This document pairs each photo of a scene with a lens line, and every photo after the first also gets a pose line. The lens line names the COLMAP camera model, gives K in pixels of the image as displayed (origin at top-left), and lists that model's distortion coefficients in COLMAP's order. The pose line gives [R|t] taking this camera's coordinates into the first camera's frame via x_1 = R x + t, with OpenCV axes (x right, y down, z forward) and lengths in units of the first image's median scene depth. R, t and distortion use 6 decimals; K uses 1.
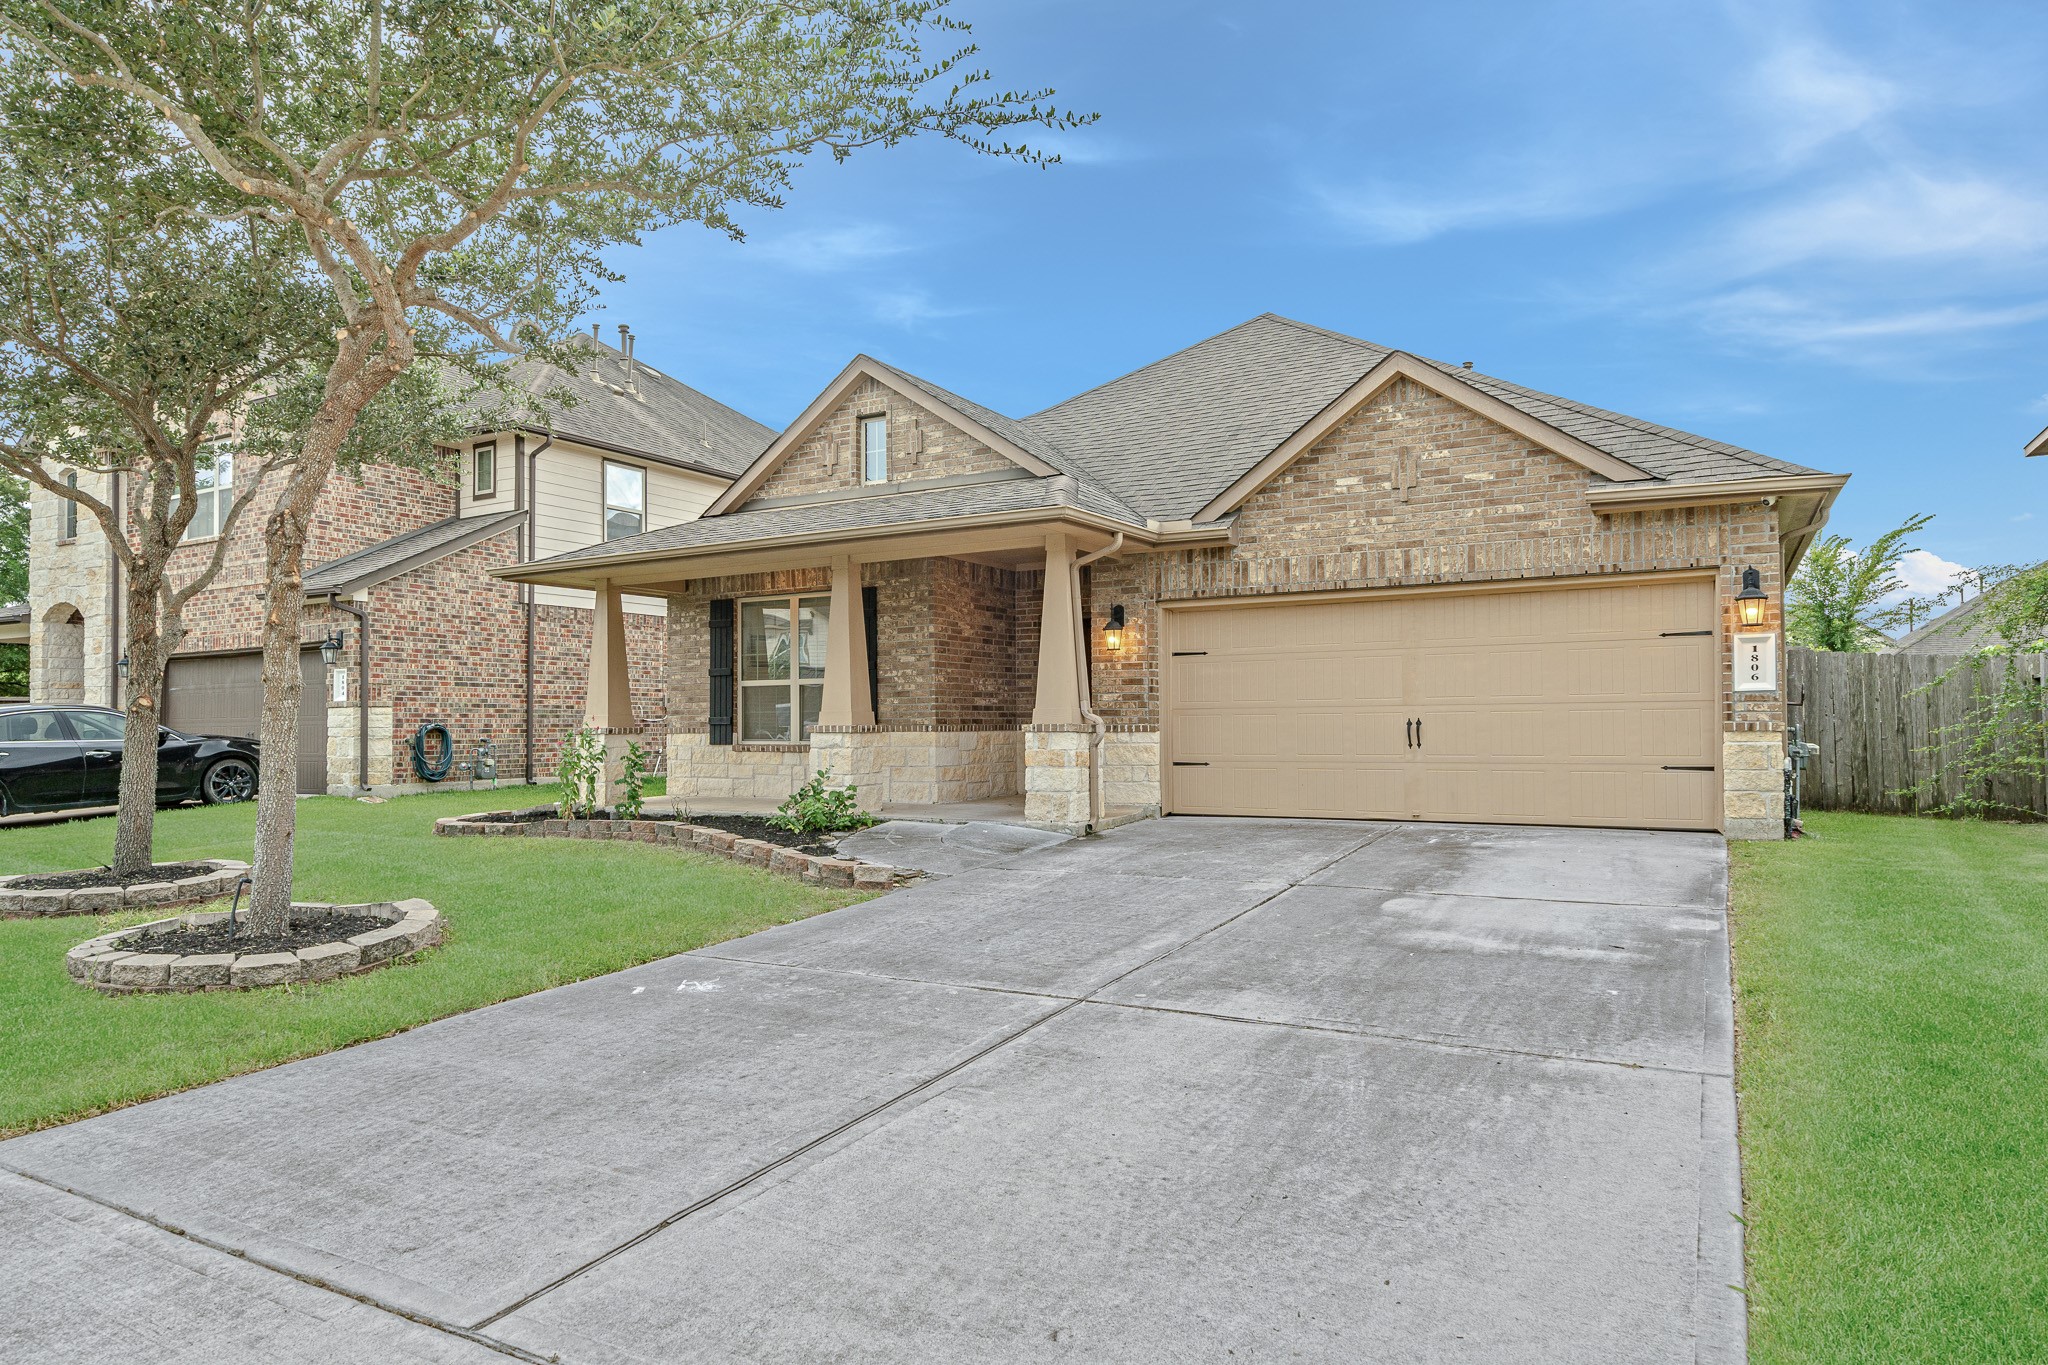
lens RADIAL K [[1194.5, 0, 1021.5], [0, 1194.5, 680.8], [0, 0, 1]] dist [-0.008706, -0.000222]
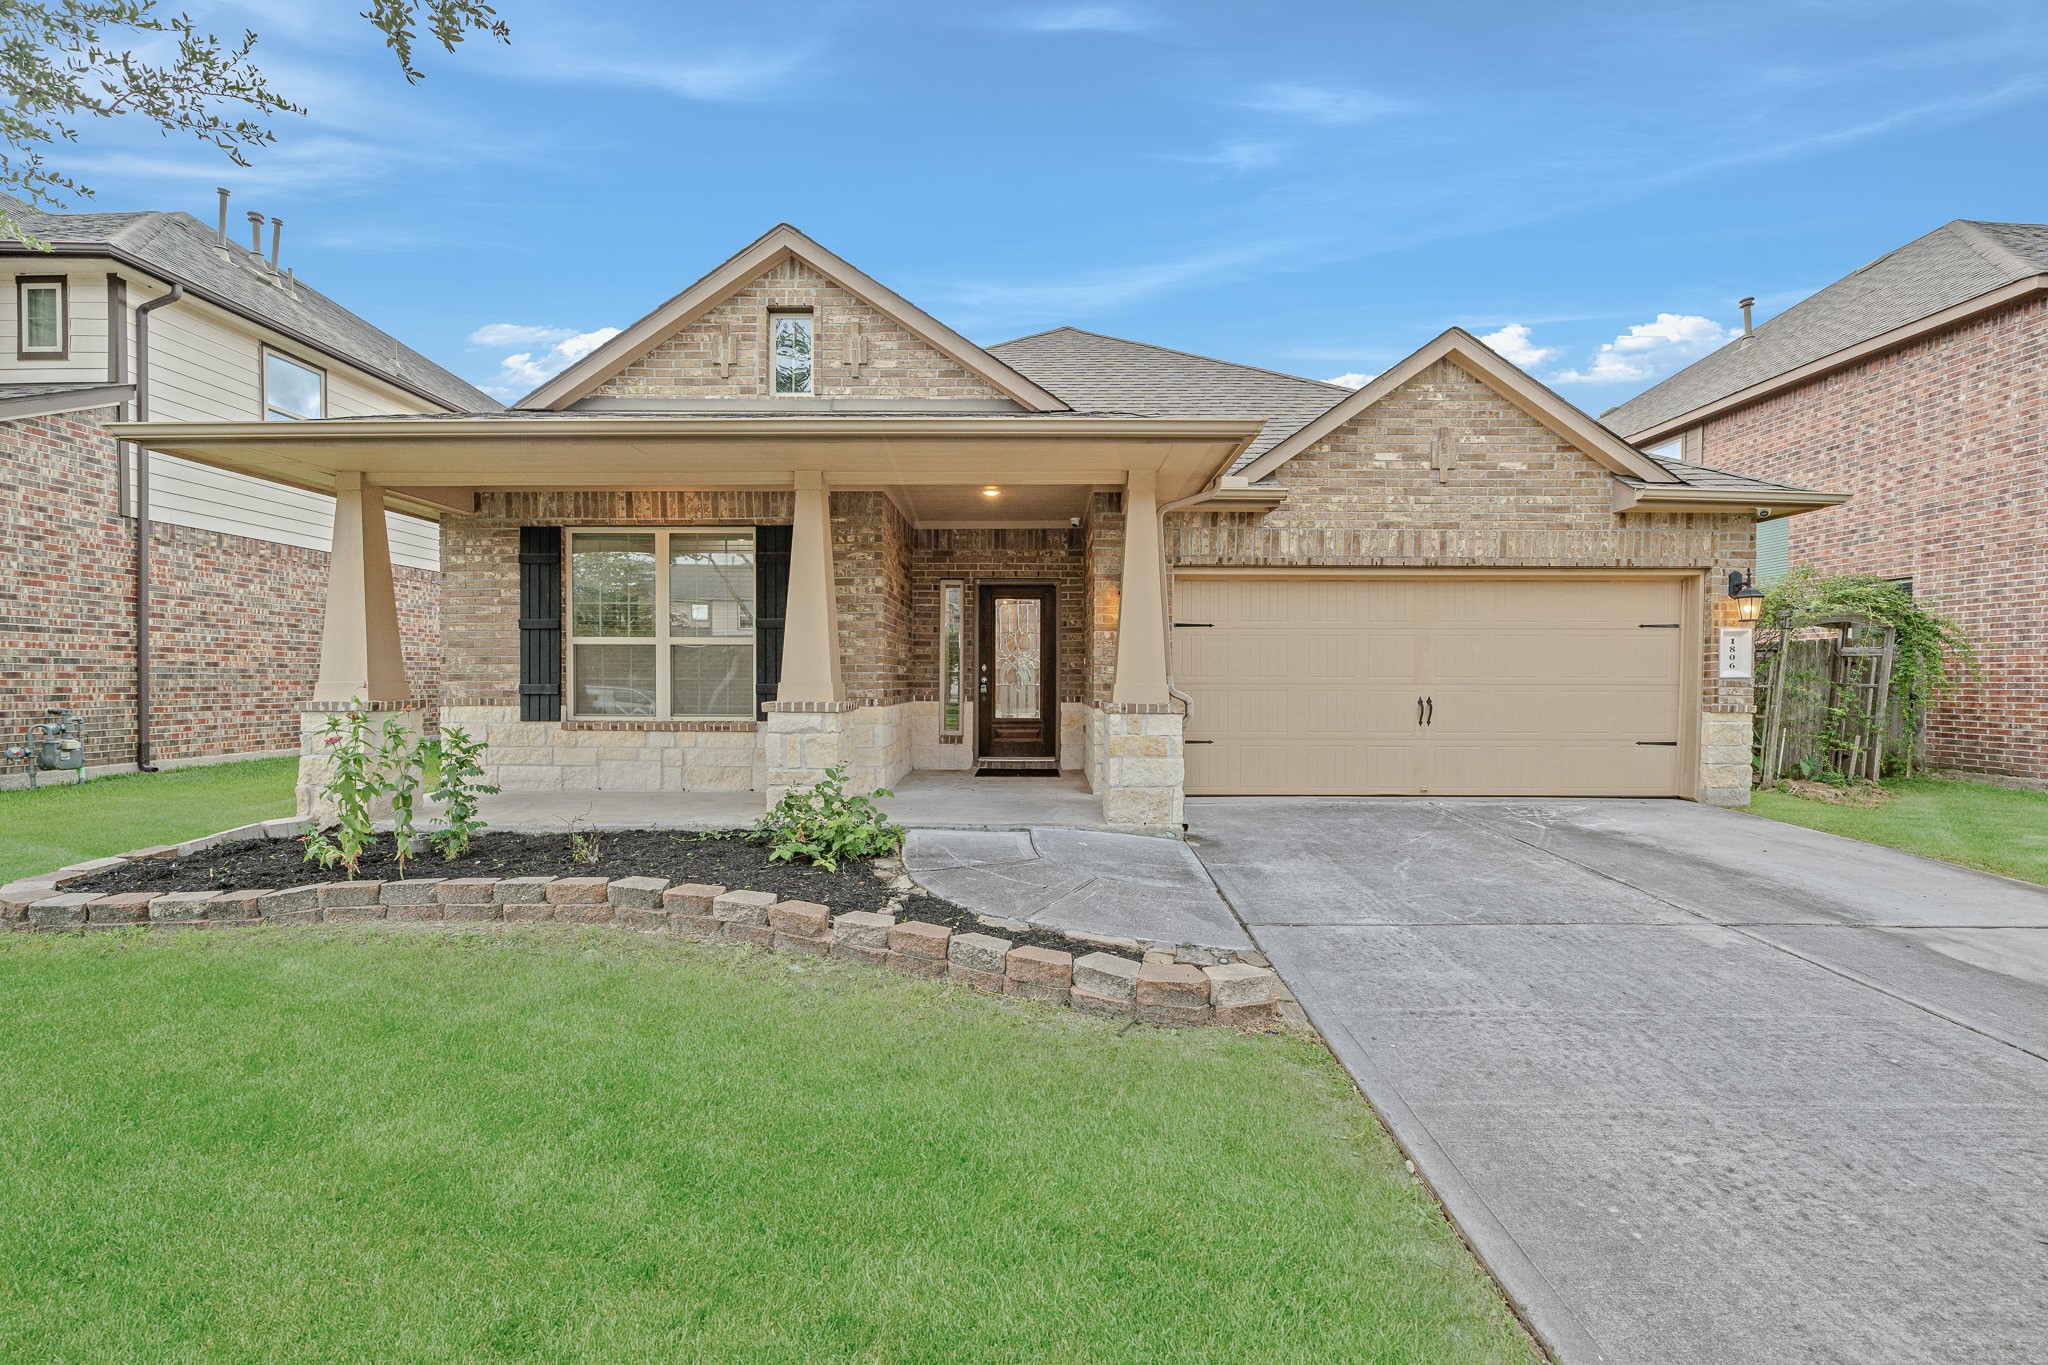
lens RADIAL K [[795.9, 0, 1032.3], [0, 795.9, 689.8], [0, 0, 1]] dist [-0.006941, 0.000389]
pose [[0.874761, 0.005802, 0.484520, -0.272772], [-0.027754, 0.998887, 0.038146, 0.007669], [-0.483759, -0.046816, 0.873948, 0.509568]]
